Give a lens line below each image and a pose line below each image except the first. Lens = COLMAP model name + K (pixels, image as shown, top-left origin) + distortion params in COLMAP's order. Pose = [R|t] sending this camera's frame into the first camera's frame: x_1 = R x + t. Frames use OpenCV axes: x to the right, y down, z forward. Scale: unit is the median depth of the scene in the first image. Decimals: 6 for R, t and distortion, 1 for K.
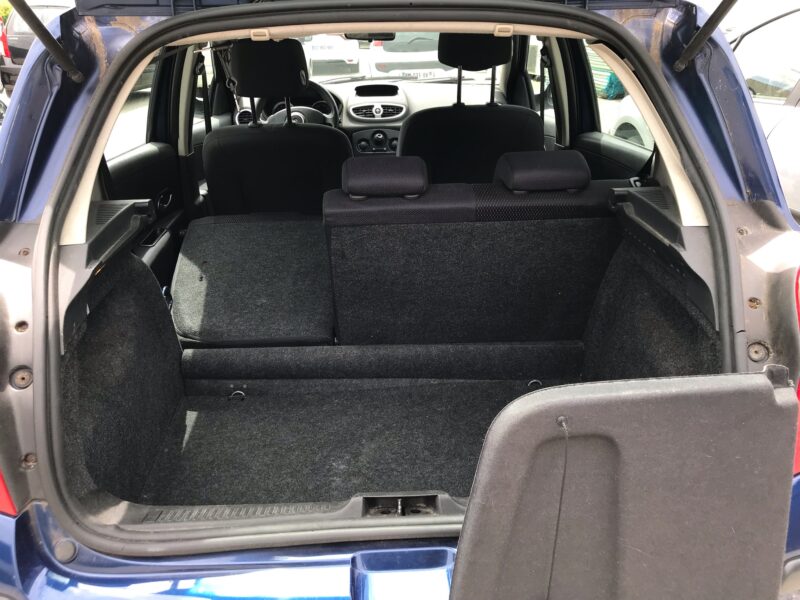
lens RADIAL K [[659.0, 0, 387.4], [0, 659.0, 270.2], [0, 0, 1]] dist [0.018103, 0.000958]
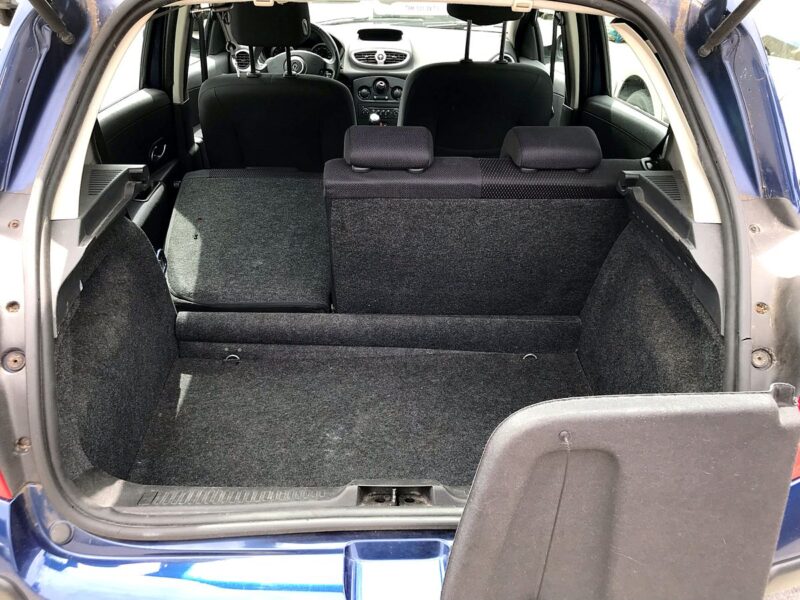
lens RADIAL K [[659.0, 0, 388.2], [0, 659.0, 267.8], [0, 0, 1]] dist [0.018103, 0.000958]
pose [[0.999212, 0.036860, 0.014698, -0.014955], [-0.038109, 0.994601, 0.096524, -0.069513], [-0.011061, -0.097008, 0.995222, 0.026101]]
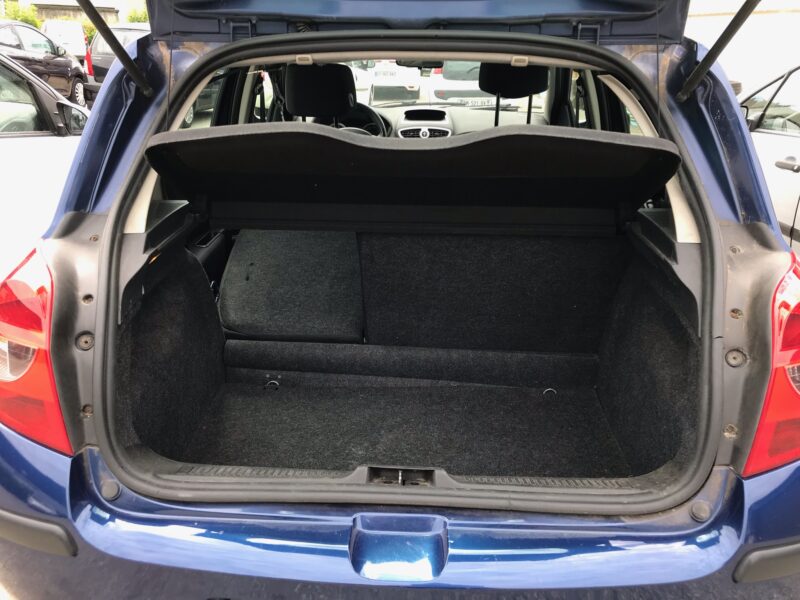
lens RADIAL K [[659.0, 0, 389.8], [0, 659.0, 268.1], [0, 0, 1]] dist [0.018103, 0.000958]
pose [[0.995515, 0.048625, -0.081154, 0.061089], [-0.051934, 0.997882, -0.039172, 0.039187], [0.079077, 0.043211, 0.995932, -0.106558]]
